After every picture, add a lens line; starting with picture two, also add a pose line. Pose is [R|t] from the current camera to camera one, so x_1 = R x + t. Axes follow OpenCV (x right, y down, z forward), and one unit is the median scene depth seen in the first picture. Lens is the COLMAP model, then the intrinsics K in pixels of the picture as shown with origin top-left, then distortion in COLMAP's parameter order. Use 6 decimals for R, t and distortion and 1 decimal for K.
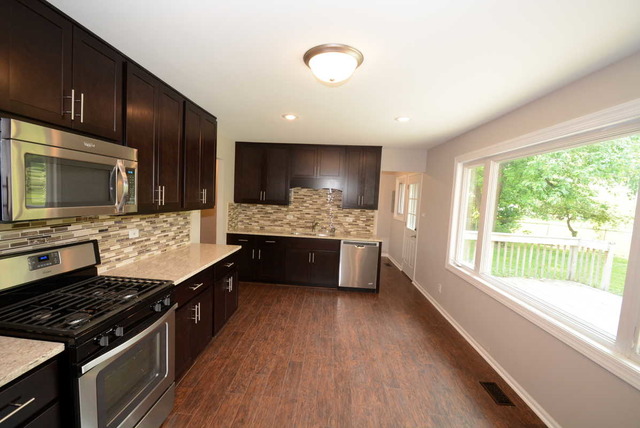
lens RADIAL K [[280.1, 0, 307.6], [0, 280.1, 218.5], [0, 0, 1]] dist [0.001492, -0.012657]
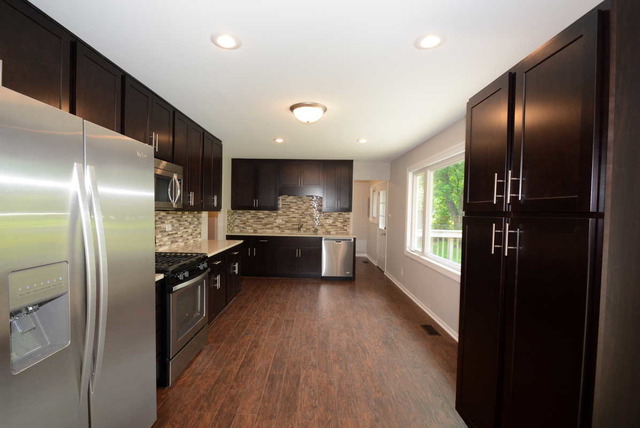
lens RADIAL K [[284.7, 0, 306.8], [0, 284.7, 218.3], [0, 0, 1]] dist [0.011755, -0.012431]
pose [[0.998328, -0.028823, 0.050105, -0.010262], [0.031150, 0.998443, -0.046283, 0.075108], [-0.048693, 0.047766, 0.997671, -0.344106]]
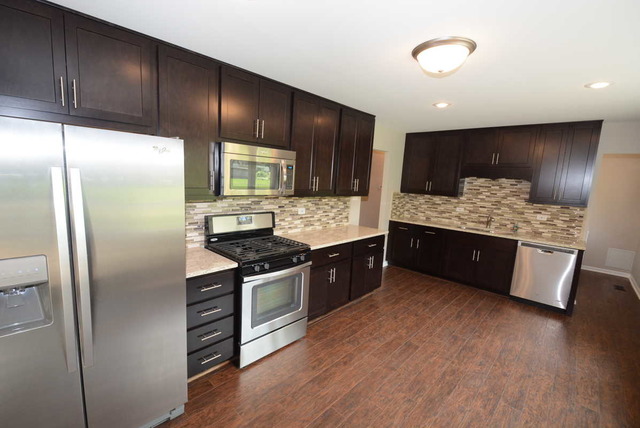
lens RADIAL K [[280.1, 0, 307.6], [0, 280.1, 218.5], [0, 0, 1]] dist [0.001492, -0.012657]
pose [[0.770887, 0.085677, -0.631184, 0.232491], [-0.064358, 0.996318, 0.056638, 0.007672], [0.633712, -0.003040, 0.773563, -0.054332]]
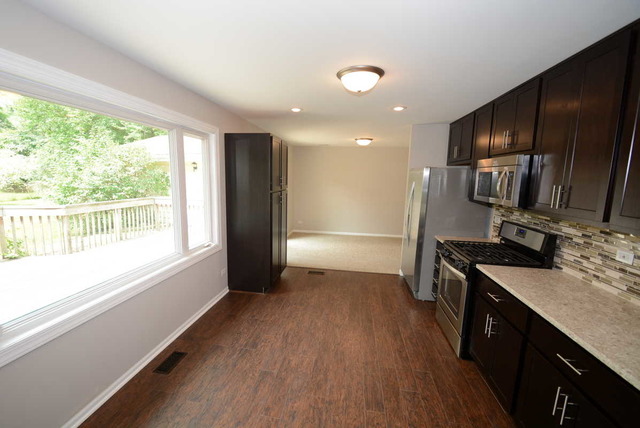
lens RADIAL K [[284.7, 0, 306.8], [0, 284.7, 218.3], [0, 0, 1]] dist [0.011755, -0.012431]
pose [[-0.994482, -0.078783, 0.069275, 0.107138], [-0.061290, 0.972237, 0.225828, -0.121544], [-0.085143, 0.220336, -0.971701, 1.385919]]
